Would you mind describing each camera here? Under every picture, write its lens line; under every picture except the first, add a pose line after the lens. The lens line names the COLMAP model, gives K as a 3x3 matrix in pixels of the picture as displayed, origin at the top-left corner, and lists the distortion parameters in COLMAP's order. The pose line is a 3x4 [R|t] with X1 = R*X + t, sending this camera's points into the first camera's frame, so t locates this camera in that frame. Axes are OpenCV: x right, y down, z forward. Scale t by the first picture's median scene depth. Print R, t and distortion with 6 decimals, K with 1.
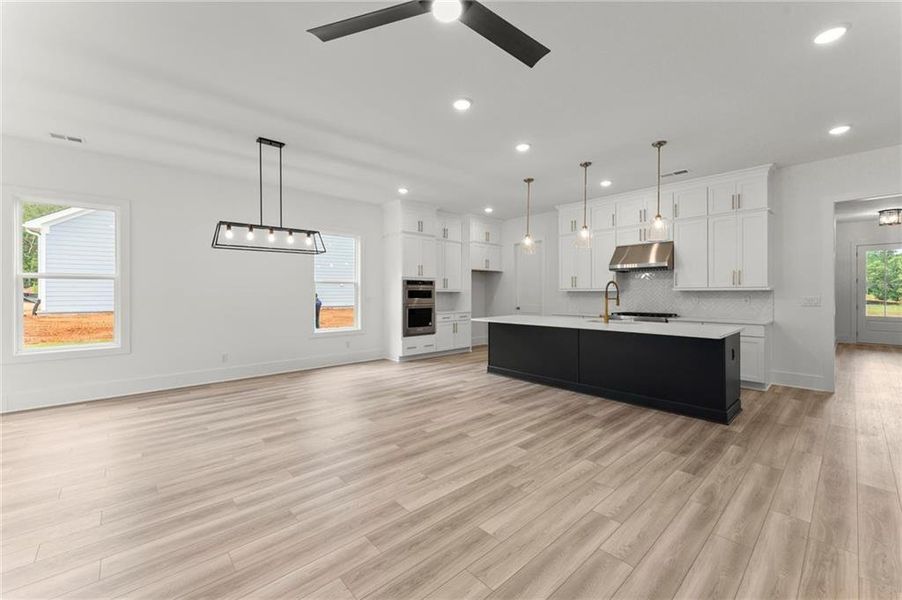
lens RADIAL K [[363.1, 0, 455.3], [0, 363.1, 293.8], [0, 0, 1]] dist [0.004205, -0.000297]
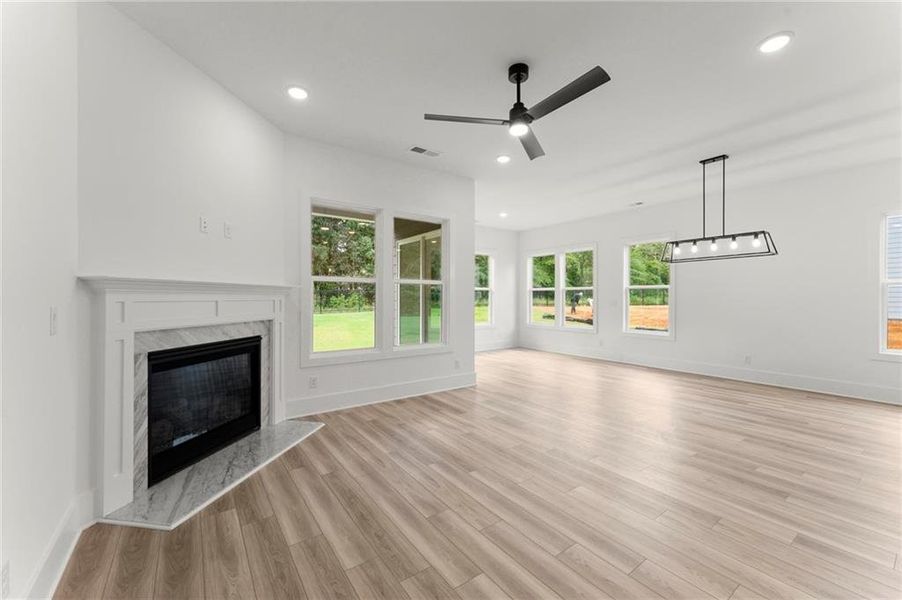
lens RADIAL K [[363.1, 0, 452.1], [0, 363.1, 298.2], [0, 0, 1]] dist [0.004205, -0.000297]
pose [[-0.111842, 0.003625, -0.993719, 0.612069], [-0.007868, 0.999959, 0.004533, 0.000413], [0.993695, 0.008325, -0.111809, 0.318408]]
